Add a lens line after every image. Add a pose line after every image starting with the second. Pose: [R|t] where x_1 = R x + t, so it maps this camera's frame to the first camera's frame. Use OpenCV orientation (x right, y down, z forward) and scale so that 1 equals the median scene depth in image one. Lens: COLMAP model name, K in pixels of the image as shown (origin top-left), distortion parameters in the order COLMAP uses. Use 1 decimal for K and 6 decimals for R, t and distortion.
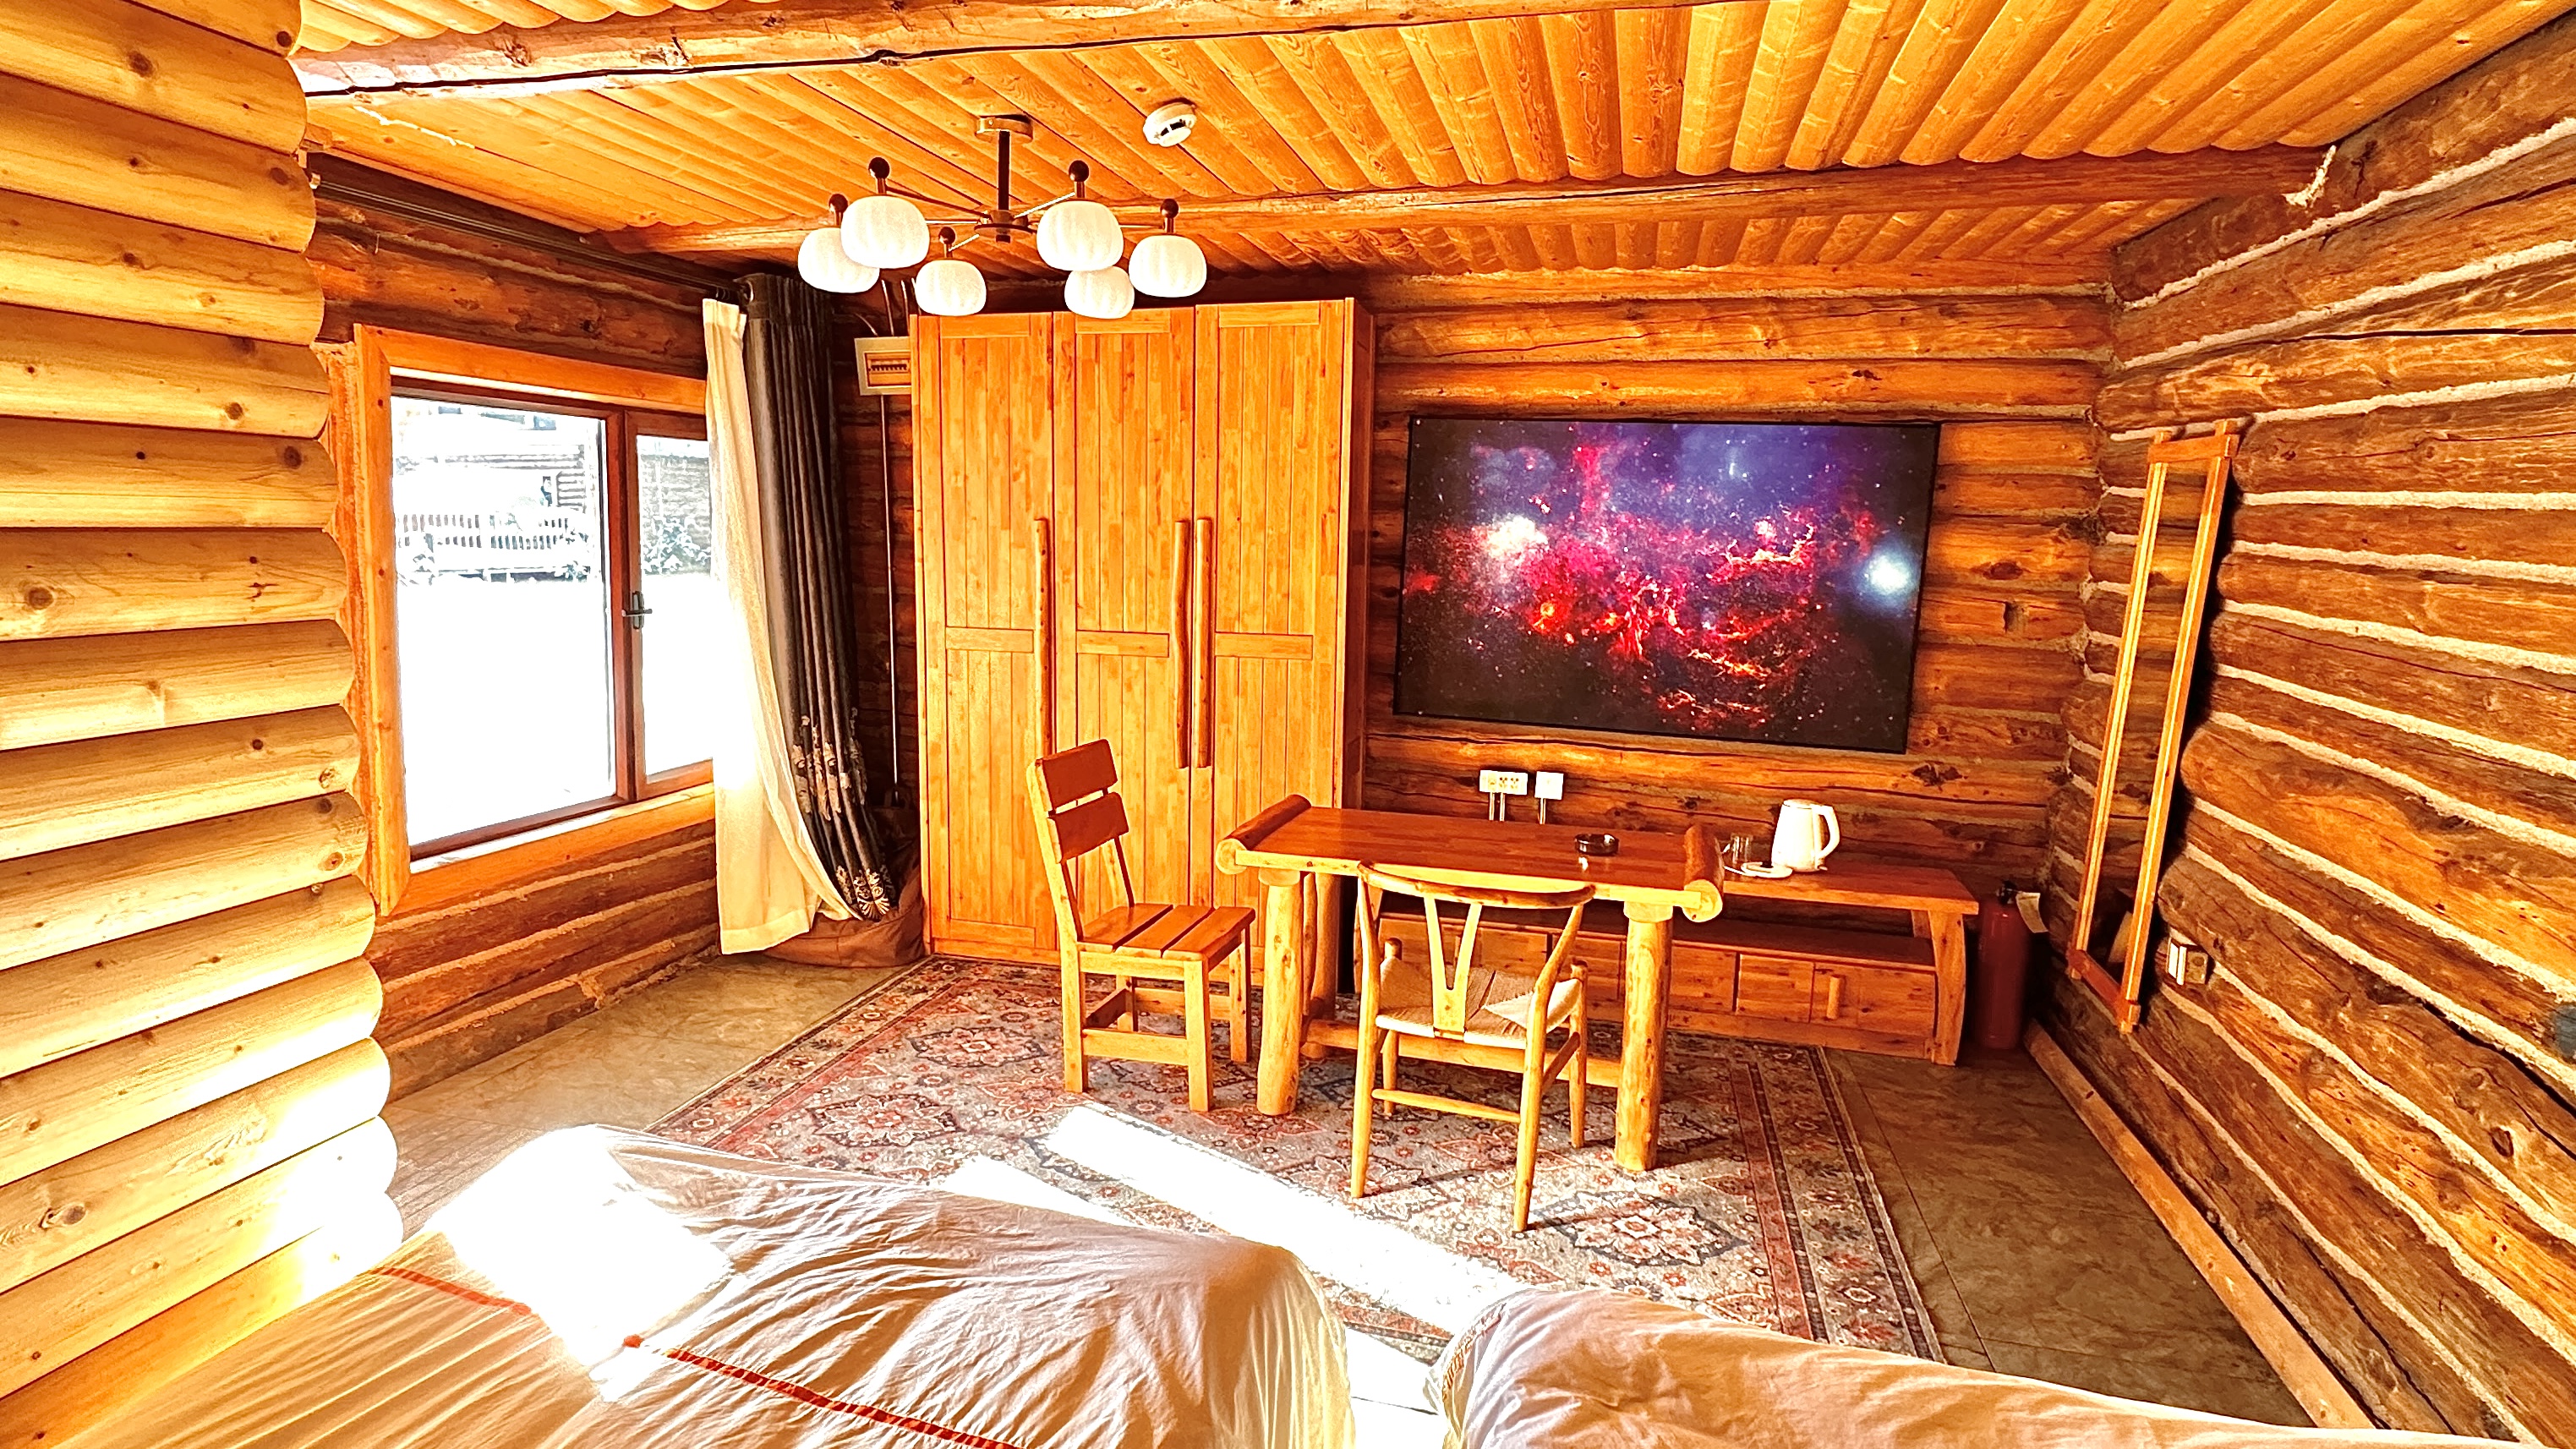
lens RADIAL K [[1353.5, 0, 1245.4], [0, 1353.5, 723.3], [0, 0, 1]] dist [0.001249, 0.000153]
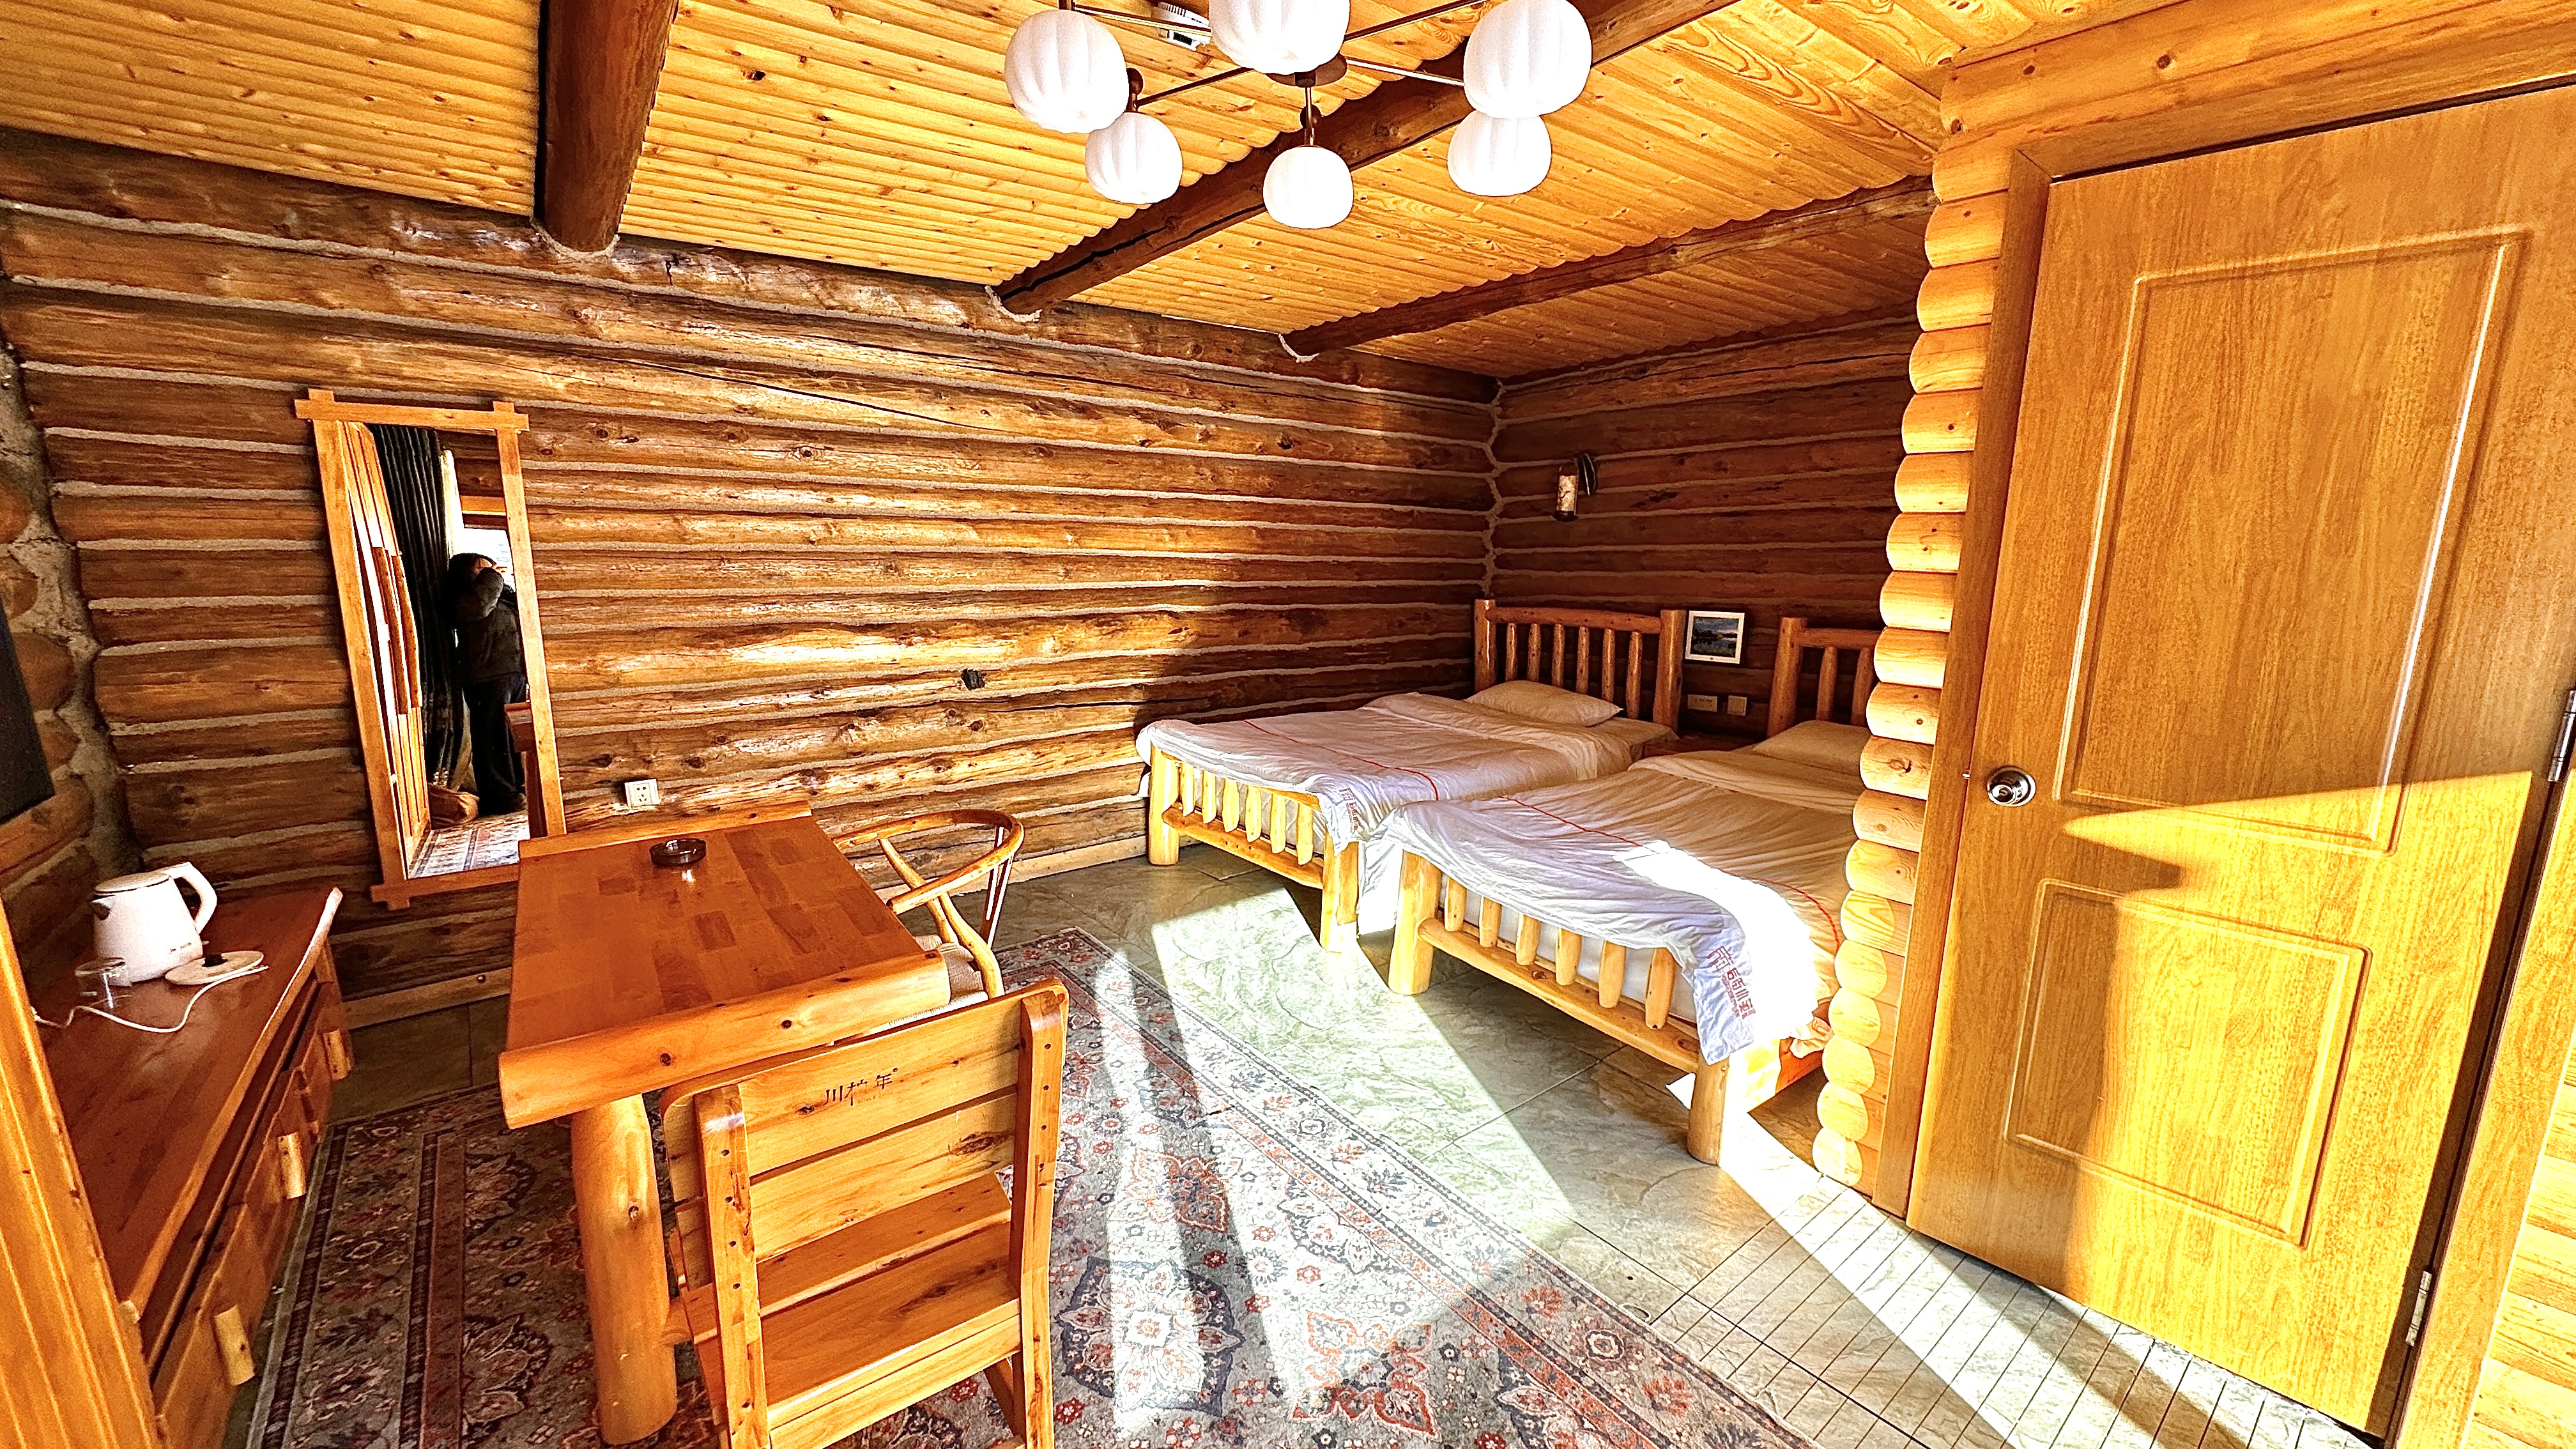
lens RADIAL K [[1017.1, 0, 1290.0], [0, 1017.1, 724.5], [0, 0, 1]] dist [-0.009356, 0.002641]
pose [[-0.807246, -0.139914, 0.573391, -0.334490], [0.065722, 0.944145, 0.322910, -0.136982], [-0.586544, 0.298352, -0.752962, 0.968767]]
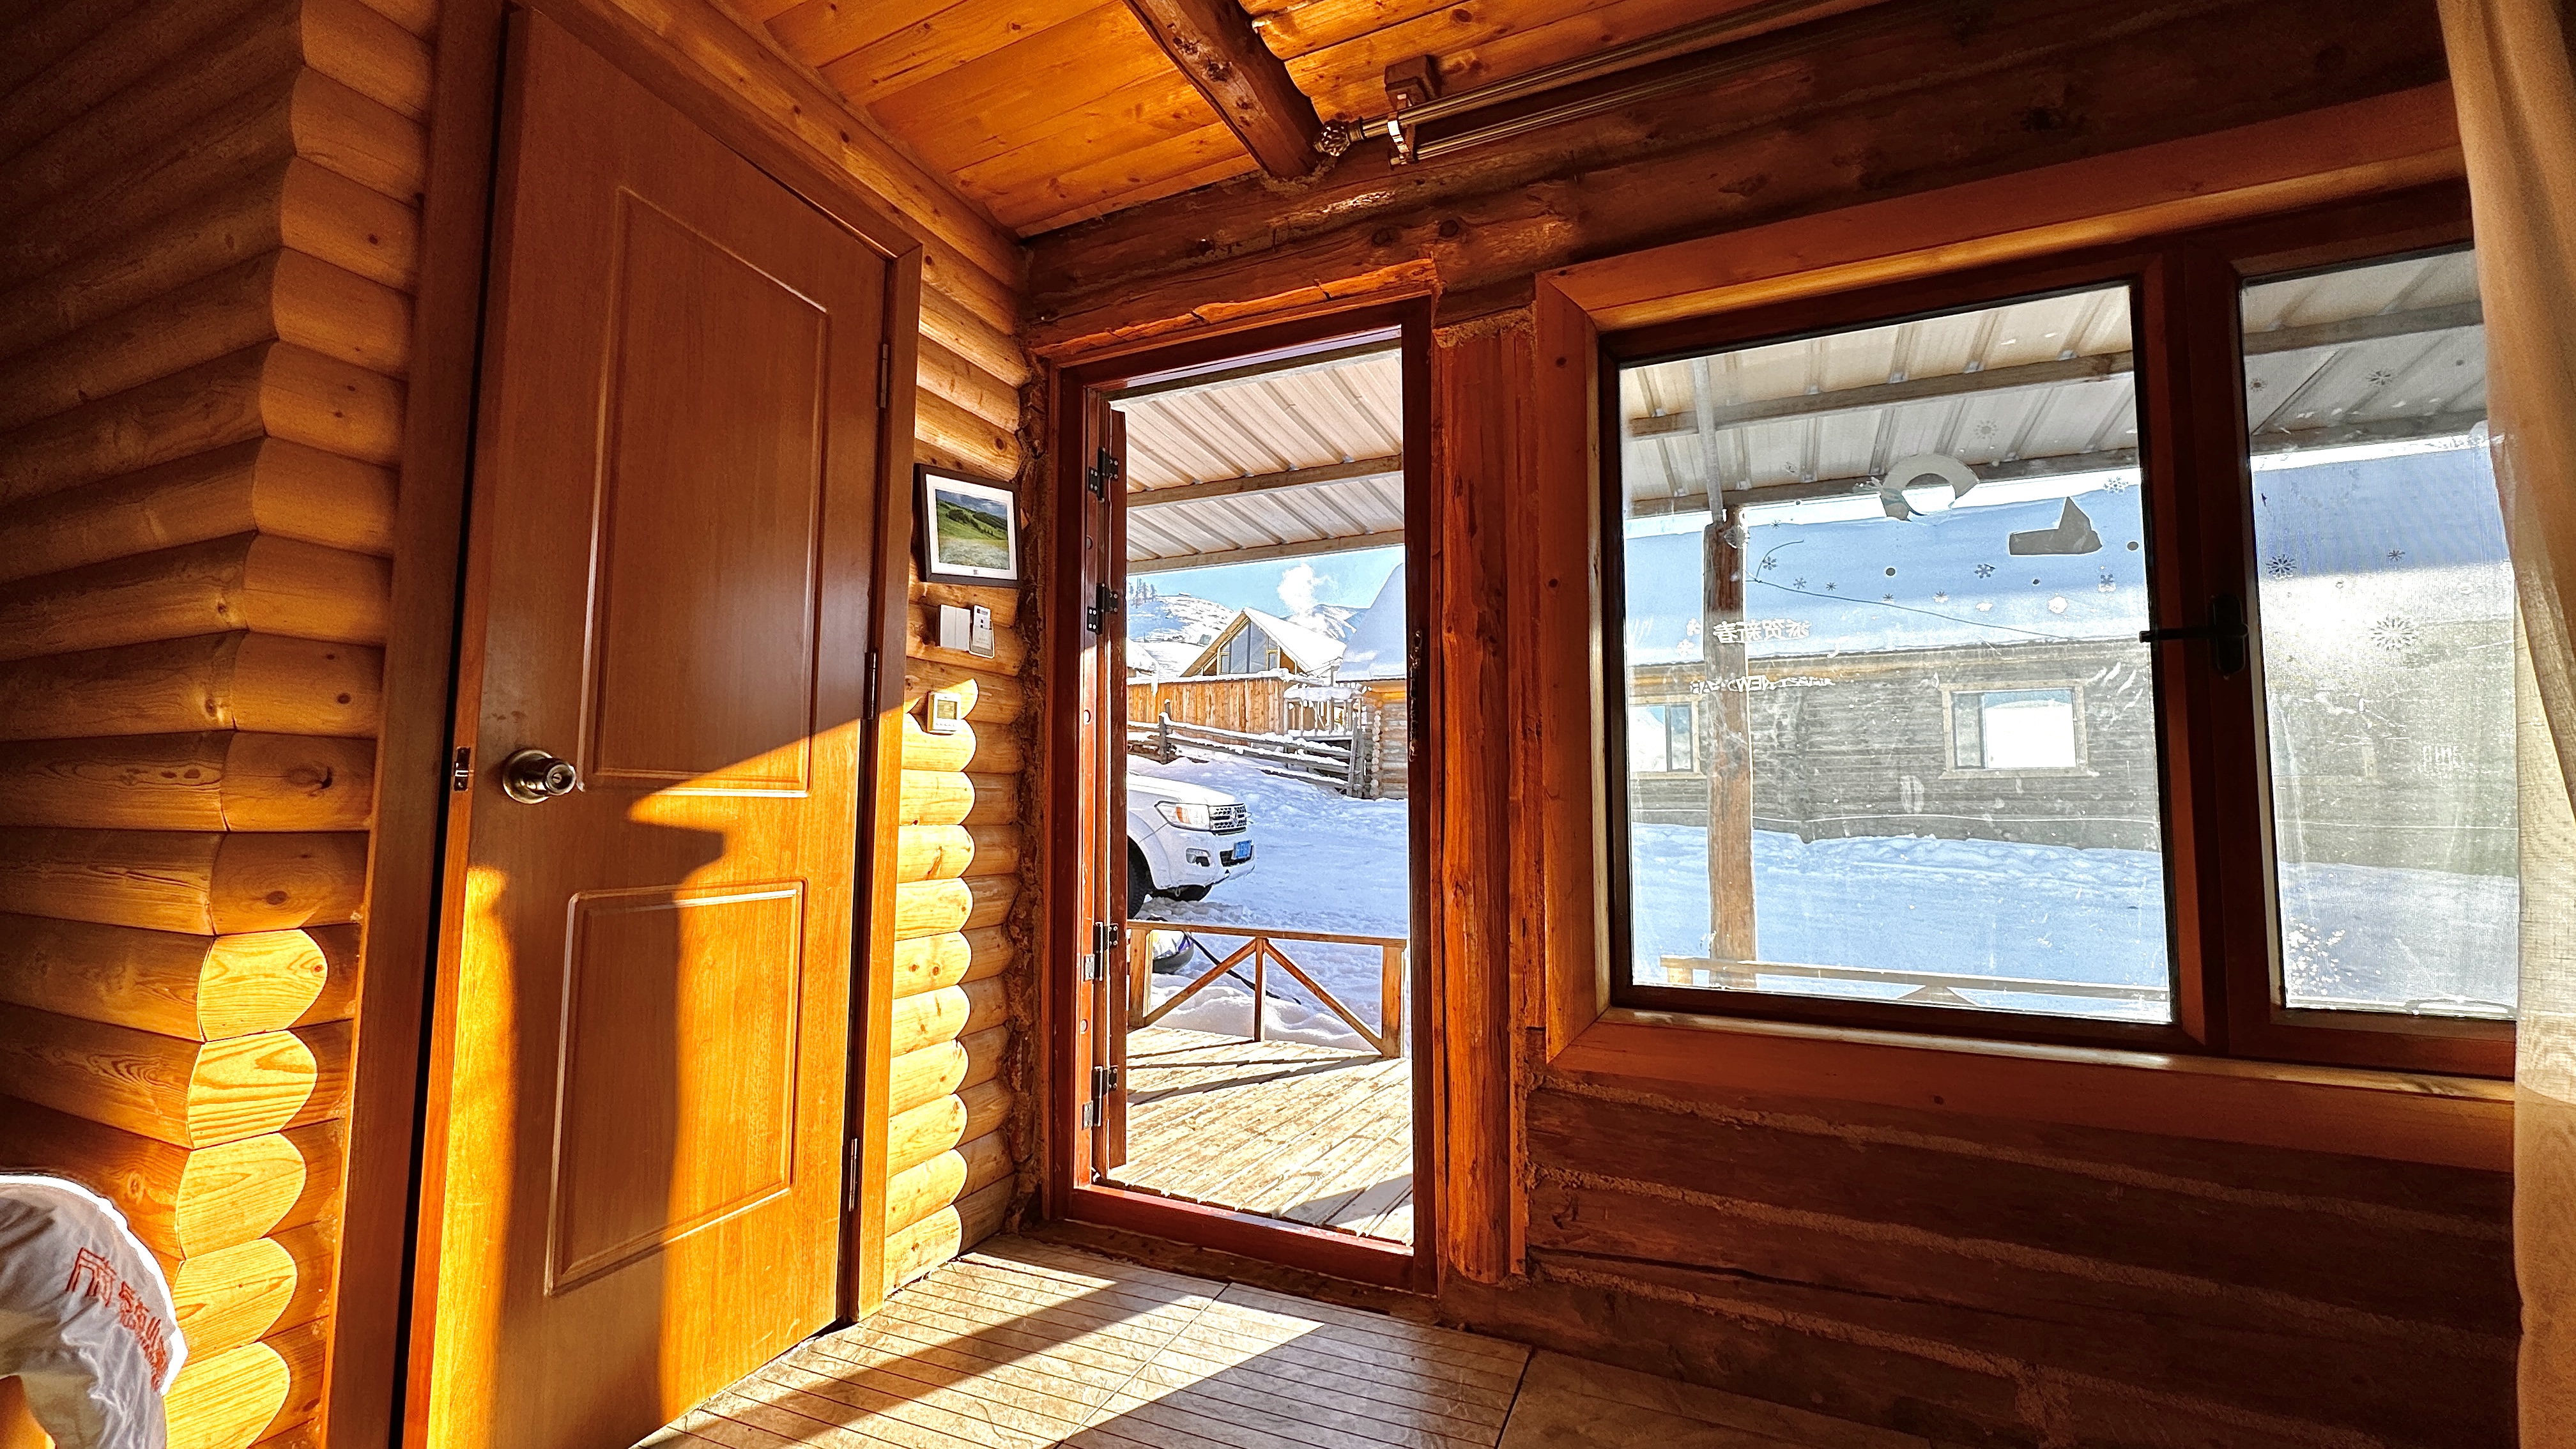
lens RADIAL K [[1017.1, 0, 1290.0], [0, 1017.1, 724.5], [0, 0, 1]] dist [-0.009356, 0.002641]
pose [[-0.135946, -0.117109, -0.983770, -0.052153], [-0.164796, 0.981828, -0.094105, 0.030392], [0.976914, 0.149328, -0.152774, 0.729683]]
